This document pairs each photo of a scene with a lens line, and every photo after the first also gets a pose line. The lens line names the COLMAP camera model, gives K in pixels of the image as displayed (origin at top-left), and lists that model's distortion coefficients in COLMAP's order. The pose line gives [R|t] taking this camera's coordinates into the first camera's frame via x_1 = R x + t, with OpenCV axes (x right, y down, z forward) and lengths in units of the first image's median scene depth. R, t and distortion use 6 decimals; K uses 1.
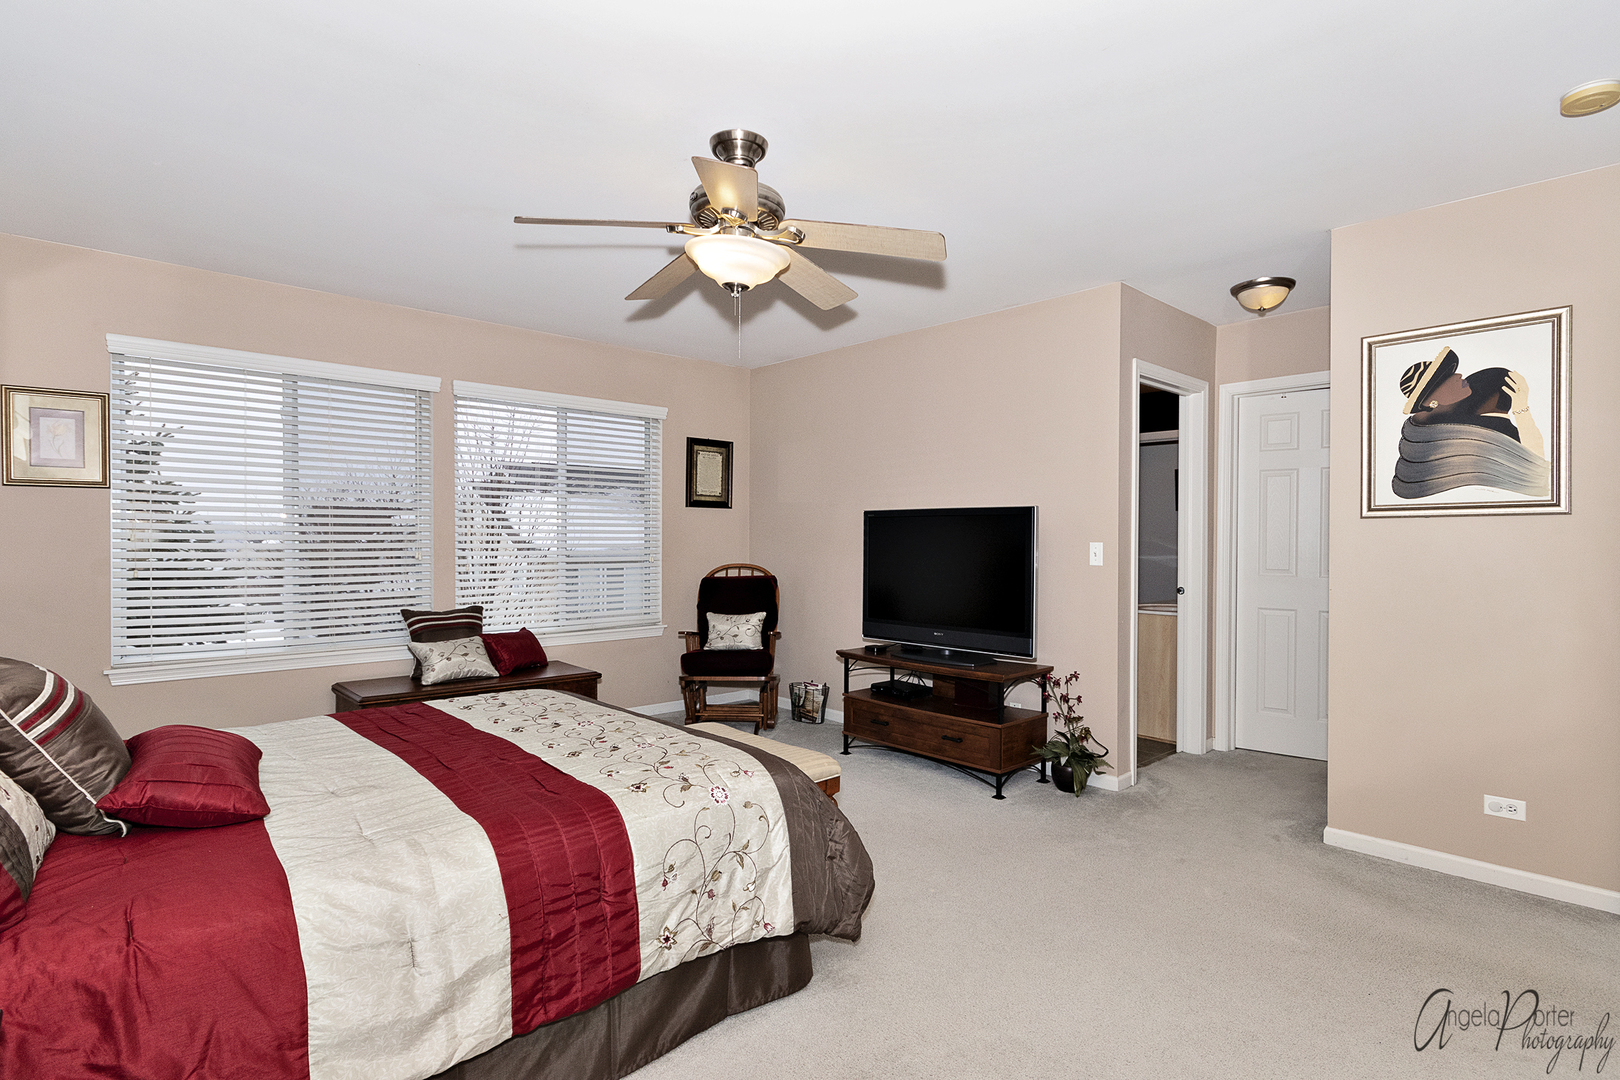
lens RADIAL K [[811.2, 0, 810.0], [0, 811.2, 540.0], [0, 0, 1]] dist [-0.001050, -0.000212]
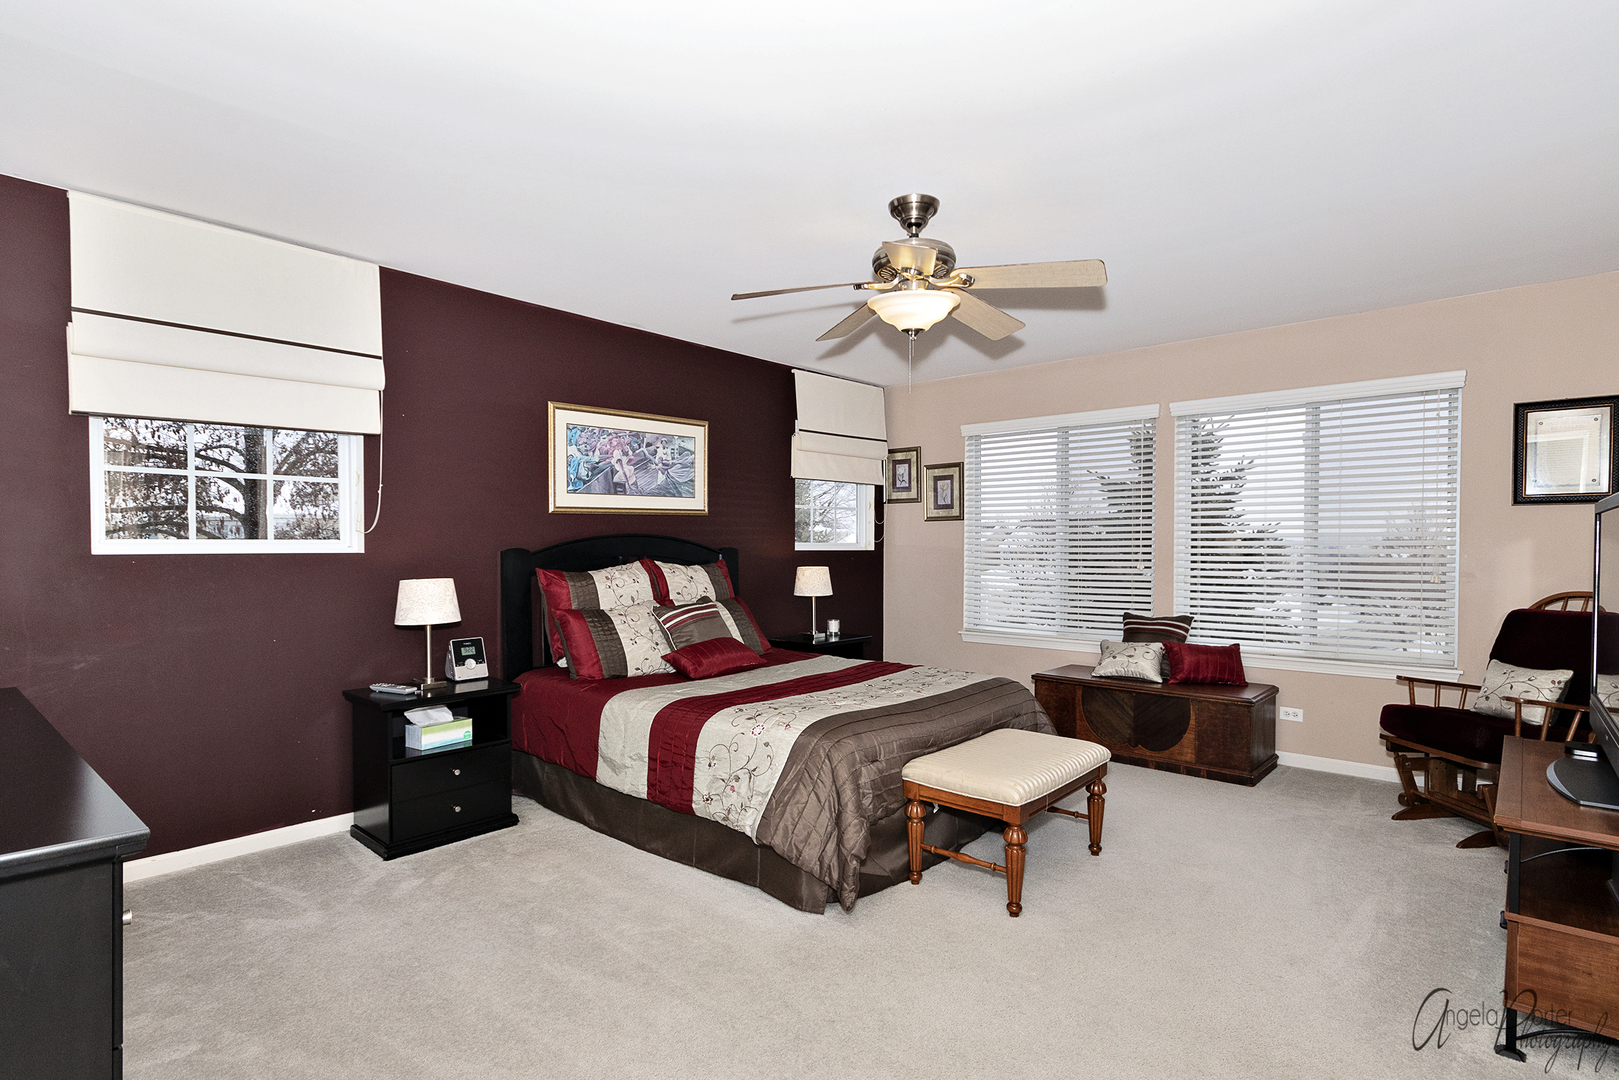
lens RADIAL K [[818.6, 0, 812.2], [0, 818.6, 566.0], [0, 0, 1]] dist [0.001558, -0.000242]
pose [[0.097583, 0.021660, -0.994992, 0.746836], [0.000068, 0.999763, 0.021770, -0.007421], [0.995227, -0.002192, 0.097559, 0.531419]]
